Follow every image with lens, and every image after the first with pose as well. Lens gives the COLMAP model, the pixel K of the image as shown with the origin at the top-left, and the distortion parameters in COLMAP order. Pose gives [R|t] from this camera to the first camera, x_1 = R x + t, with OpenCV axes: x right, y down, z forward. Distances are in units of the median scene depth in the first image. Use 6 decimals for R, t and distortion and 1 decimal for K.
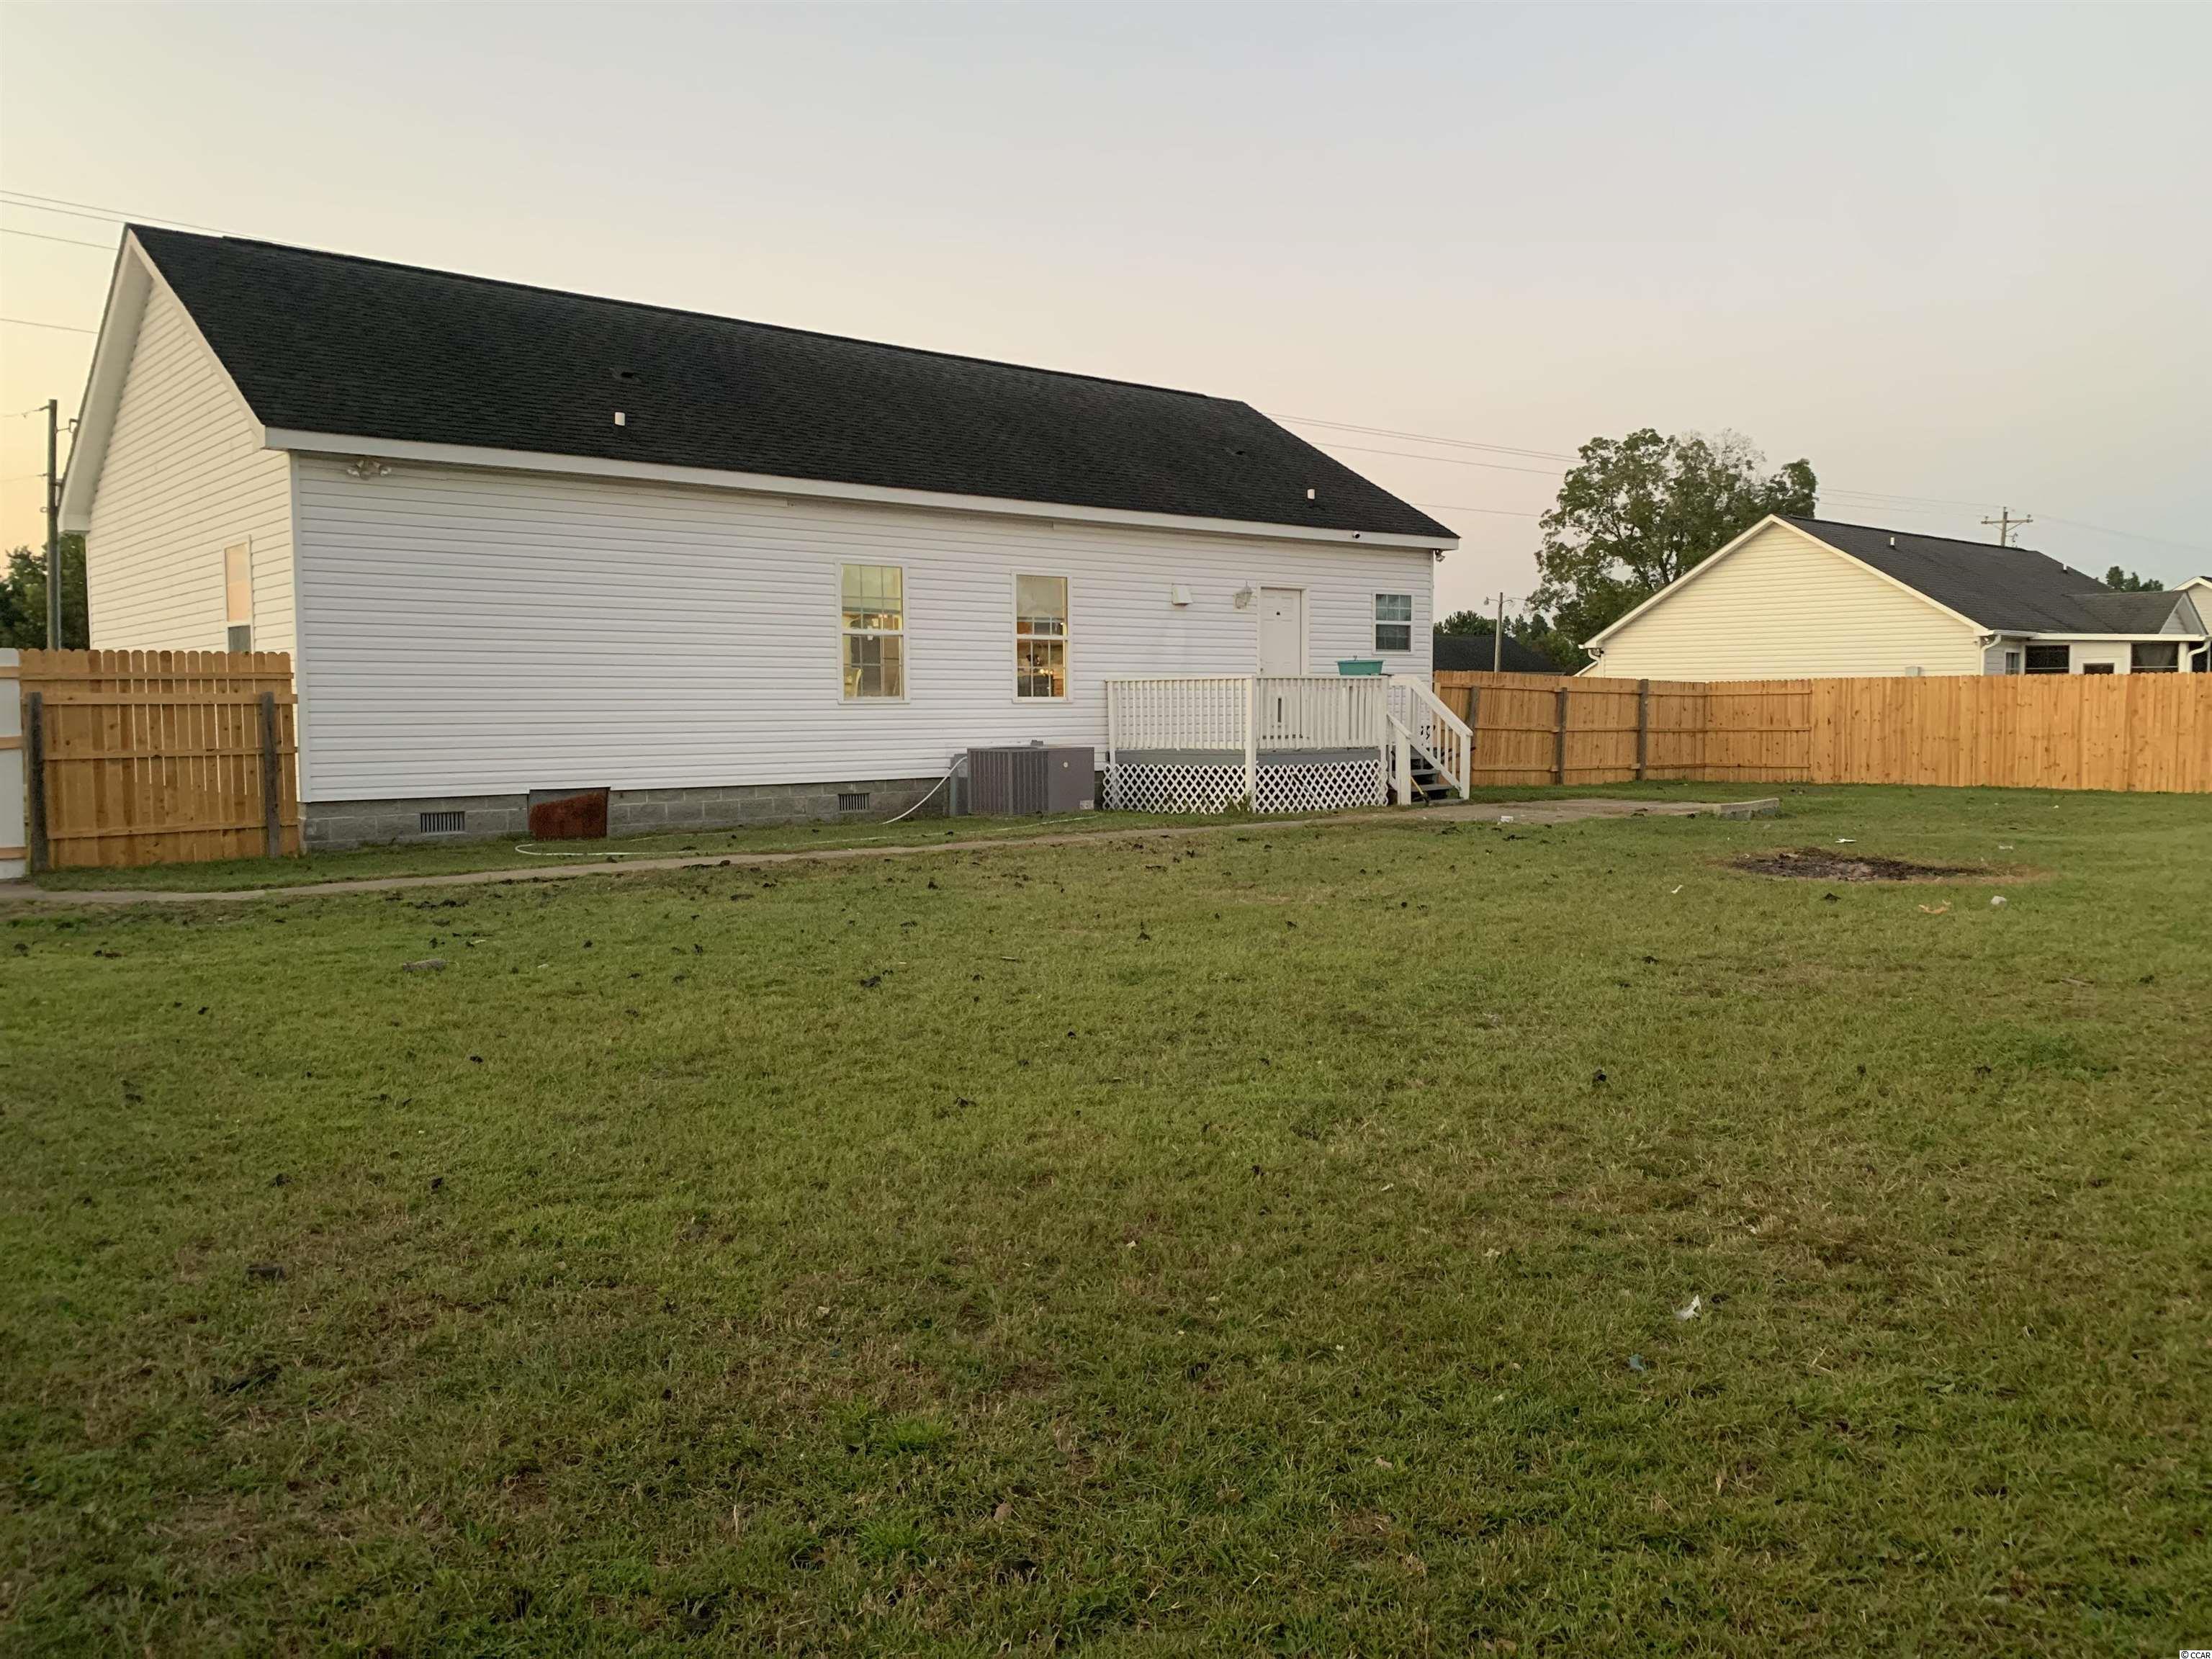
lens RADIAL K [[1710.8, 0, 1108.1], [0, 1710.8, 781.7], [0, 0, 1]] dist [0.010295, 0.006616]
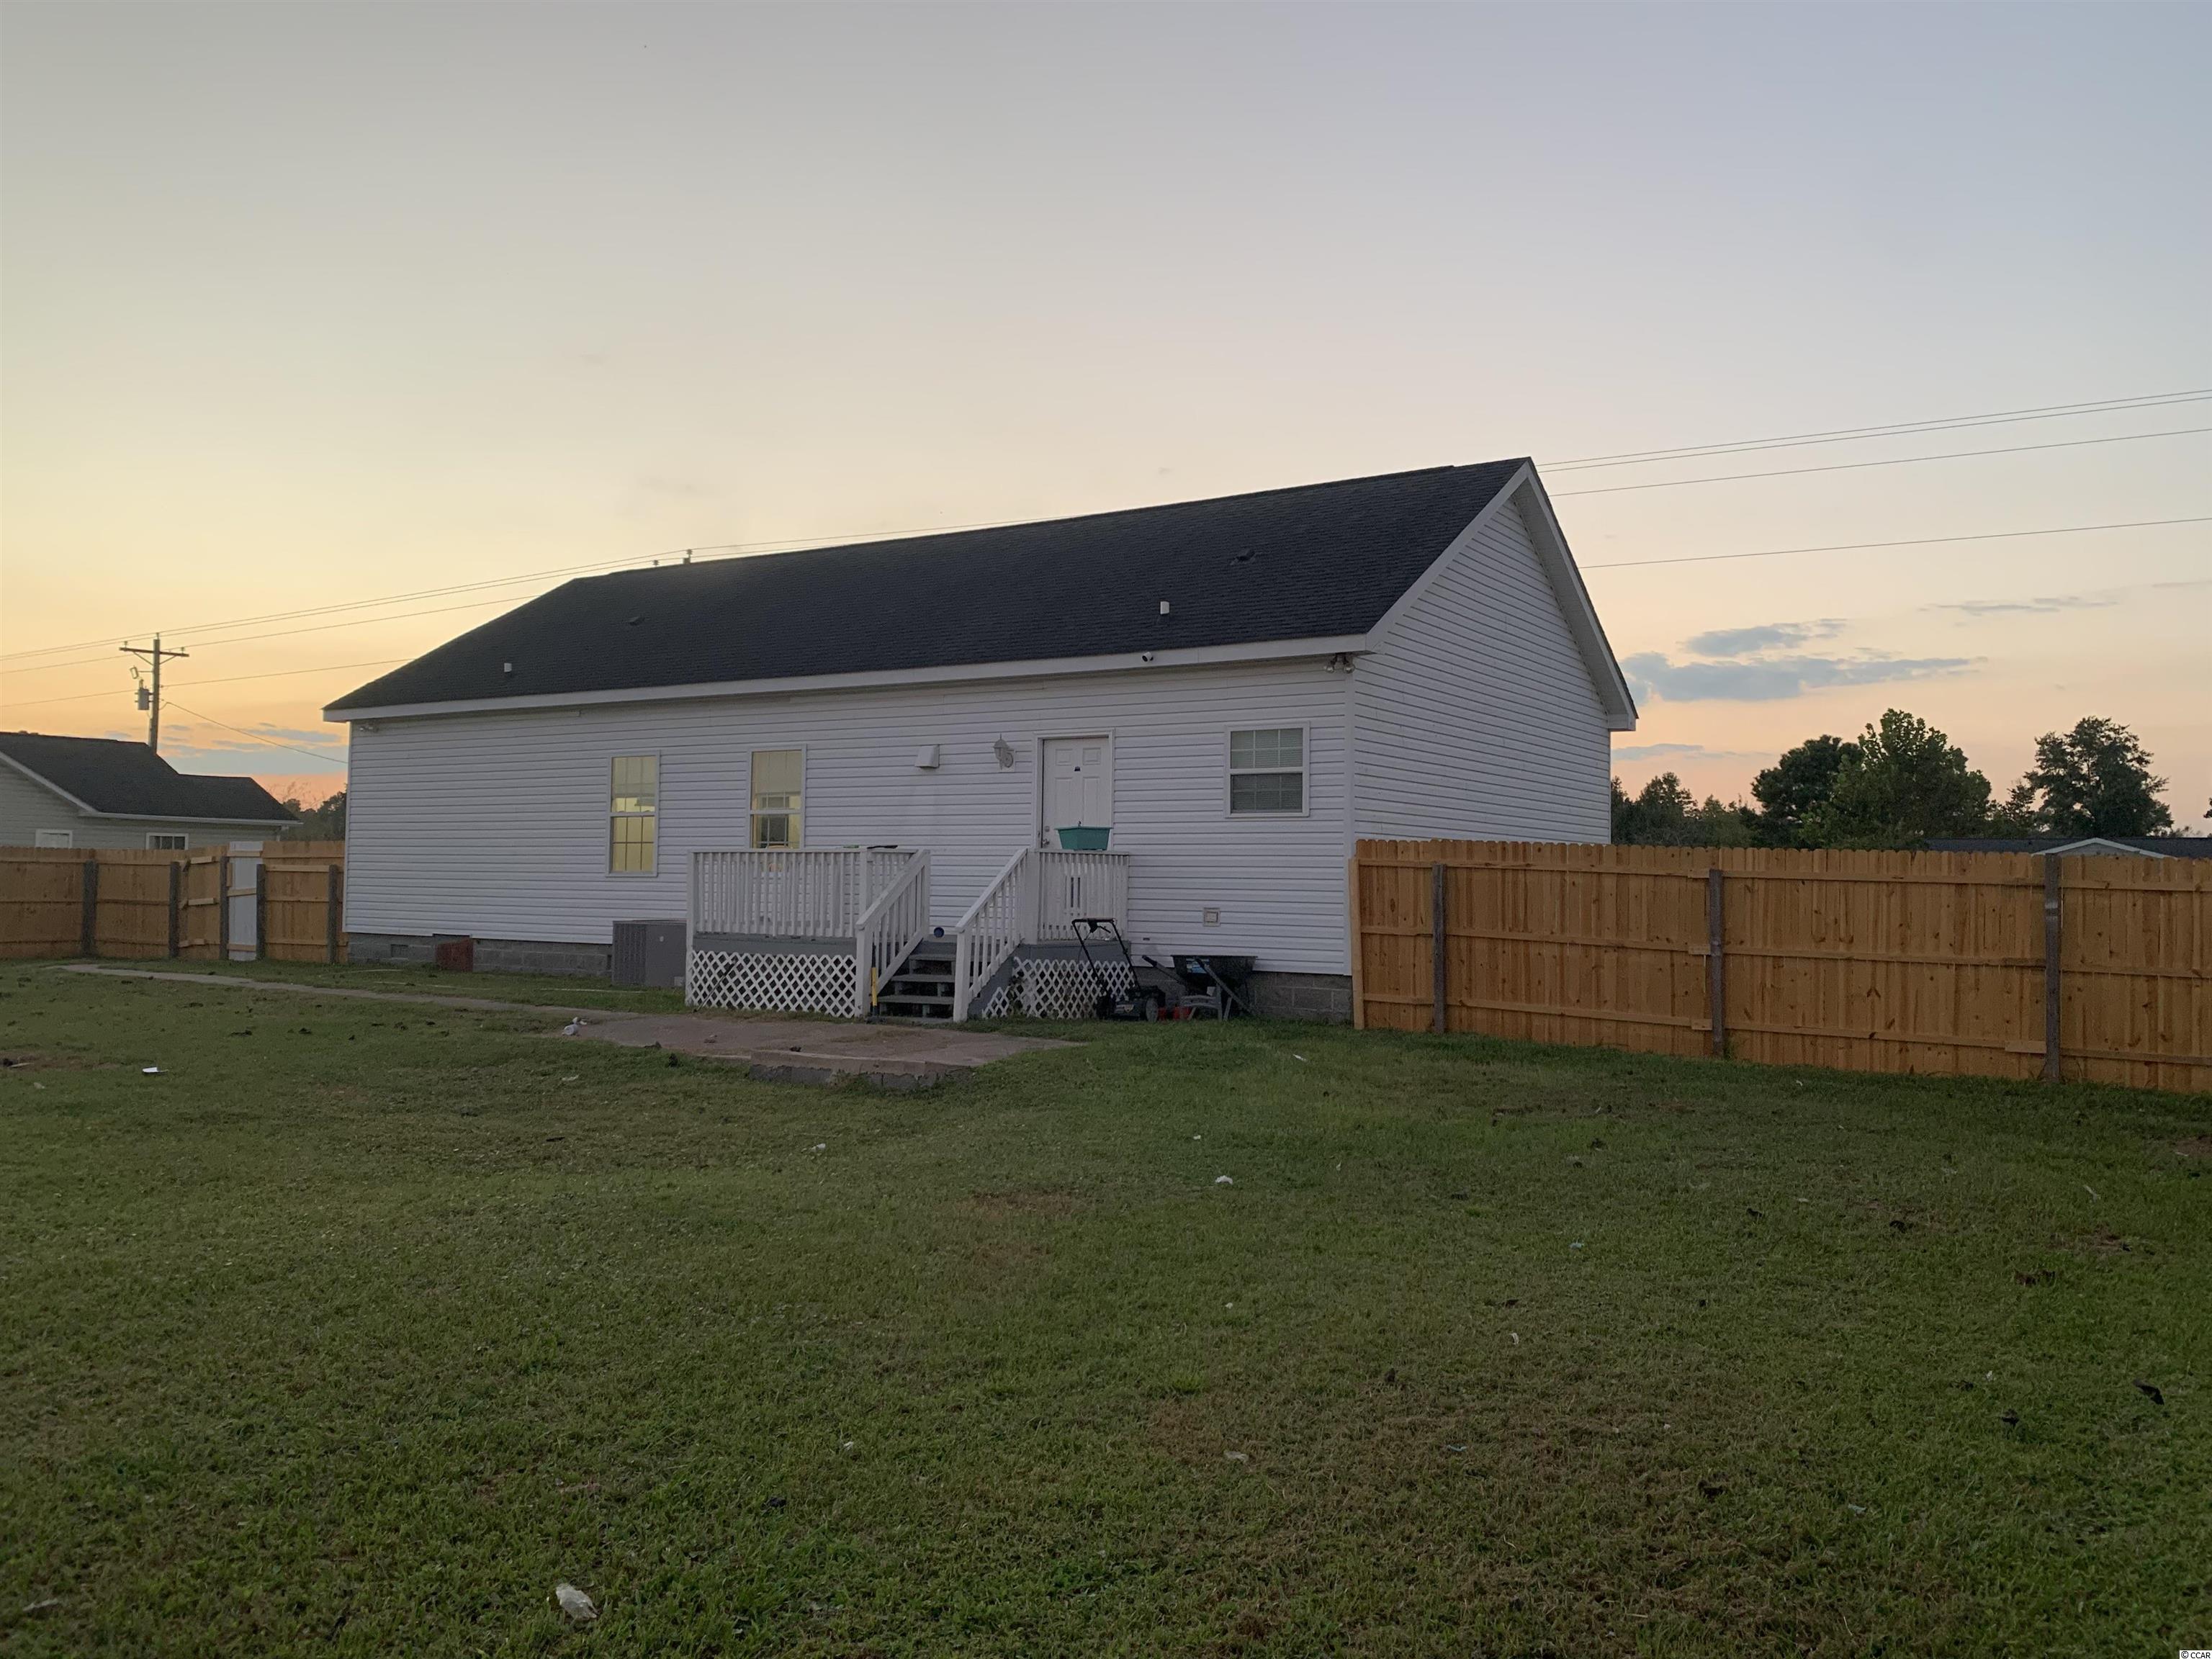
lens RADIAL K [[1710.8, 0, 1108.1], [0, 1710.8, 781.7], [0, 0, 1]] dist [0.010295, 0.006616]
pose [[0.268888, -0.050717, -0.961835, 1.162421], [-0.062244, 0.995610, -0.069898, -0.054804], [0.961158, 0.078663, 0.264551, 1.109688]]
